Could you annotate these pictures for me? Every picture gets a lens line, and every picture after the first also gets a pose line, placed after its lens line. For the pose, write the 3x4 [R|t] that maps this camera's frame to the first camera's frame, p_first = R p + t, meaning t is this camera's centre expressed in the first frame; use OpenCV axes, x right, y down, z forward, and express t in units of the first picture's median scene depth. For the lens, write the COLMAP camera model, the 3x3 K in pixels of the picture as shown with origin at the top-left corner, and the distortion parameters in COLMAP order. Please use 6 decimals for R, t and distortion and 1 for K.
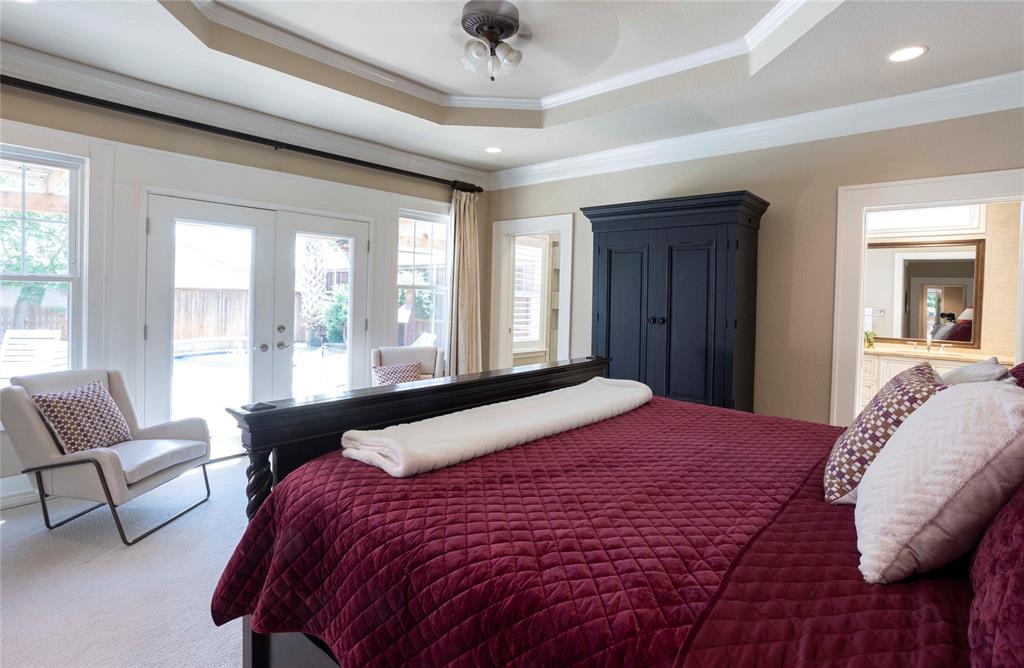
lens RADIAL K [[515.4, 0, 497.5], [0, 515.4, 319.2], [0, 0, 1]] dist [-0.038682, 0.011580]
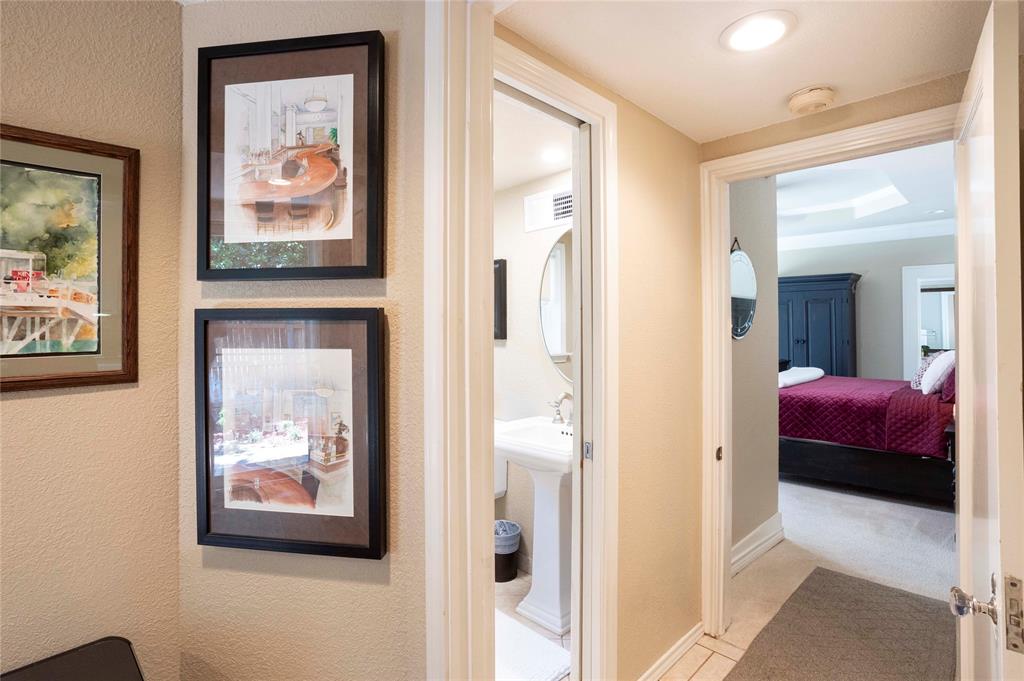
lens RADIAL K [[495.9, 0, 510.1], [0, 495.9, 326.6], [0, 0, 1]] dist [-0.016904, 0.002739]
pose [[0.997433, -0.022715, -0.067911, -0.645924], [0.019950, 0.998955, -0.041115, 0.001009], [0.068774, 0.039655, 0.996844, -0.888320]]
